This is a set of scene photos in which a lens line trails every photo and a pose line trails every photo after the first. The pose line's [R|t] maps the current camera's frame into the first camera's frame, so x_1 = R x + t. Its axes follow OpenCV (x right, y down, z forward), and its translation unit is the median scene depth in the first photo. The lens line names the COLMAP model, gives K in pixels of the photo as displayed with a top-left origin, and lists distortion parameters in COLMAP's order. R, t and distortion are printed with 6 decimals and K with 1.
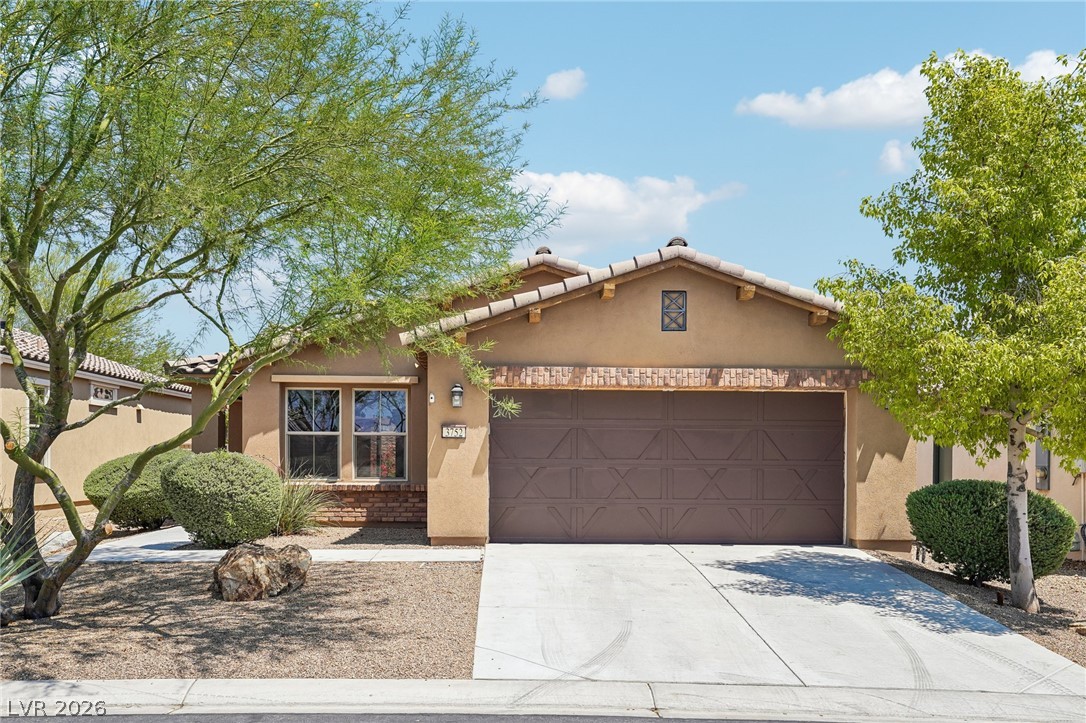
lens RADIAL K [[1082.2, 0, 543.0], [0, 1082.2, 361.5], [0, 0, 1]] dist [0.010128, 0.198982]
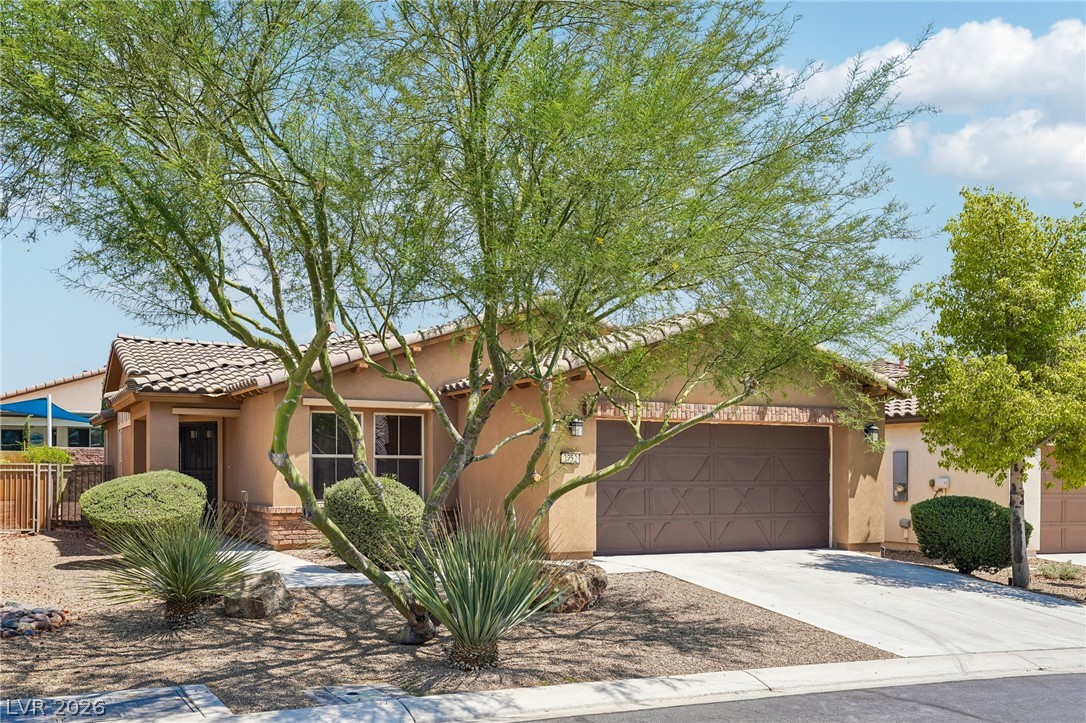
lens RADIAL K [[1082.2, 0, 543.0], [0, 1082.2, 361.5], [0, 0, 1]] dist [0.010128, 0.198982]
pose [[0.908179, 0.039109, 0.416752, -0.647699], [-0.034972, 0.999234, -0.017561, -0.015969], [-0.417119, 0.001373, 0.908851, -0.010017]]
